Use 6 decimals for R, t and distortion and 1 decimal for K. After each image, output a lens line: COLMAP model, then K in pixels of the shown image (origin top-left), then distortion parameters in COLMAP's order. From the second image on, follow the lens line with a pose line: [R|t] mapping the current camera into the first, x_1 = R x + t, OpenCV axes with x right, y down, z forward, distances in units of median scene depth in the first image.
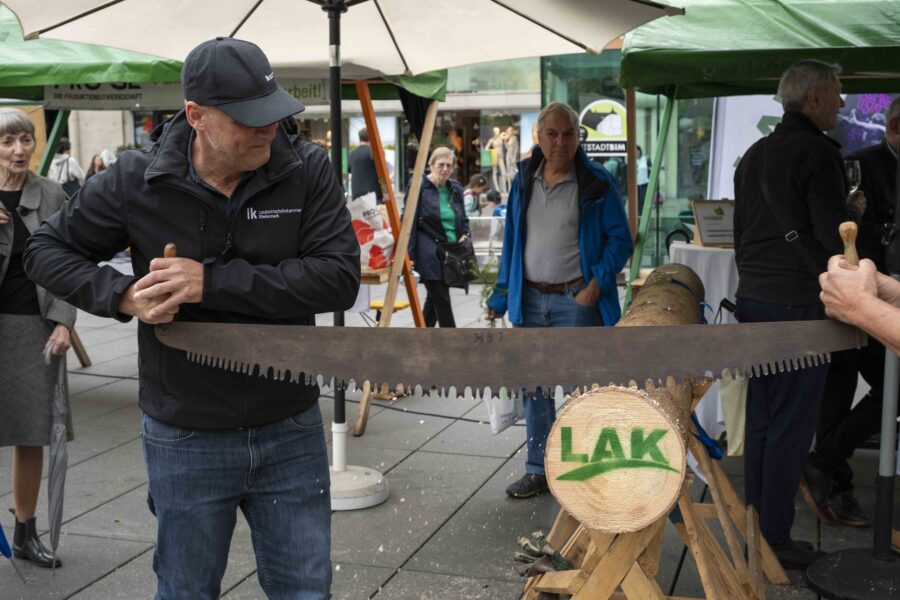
lens RADIAL K [[1241.4, 0, 446.5], [0, 1241.4, 313.0], [0, 0, 1]] dist [0.019246, -0.007750]
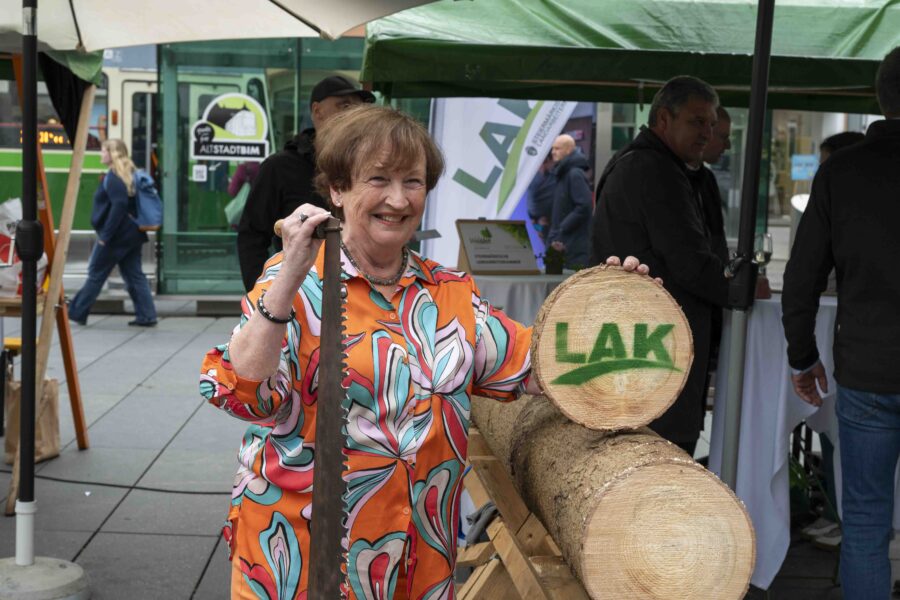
lens RADIAL K [[1476.5, 0, 445.5], [0, 1476.5, 304.0], [0, 0, 1]] dist [0.027414, -0.166190]
pose [[0.950544, 0.004316, 0.310561, -0.113504], [0.004624, 0.999596, -0.028042, -0.005252], [-0.310557, 0.028091, 0.950140, 0.051800]]
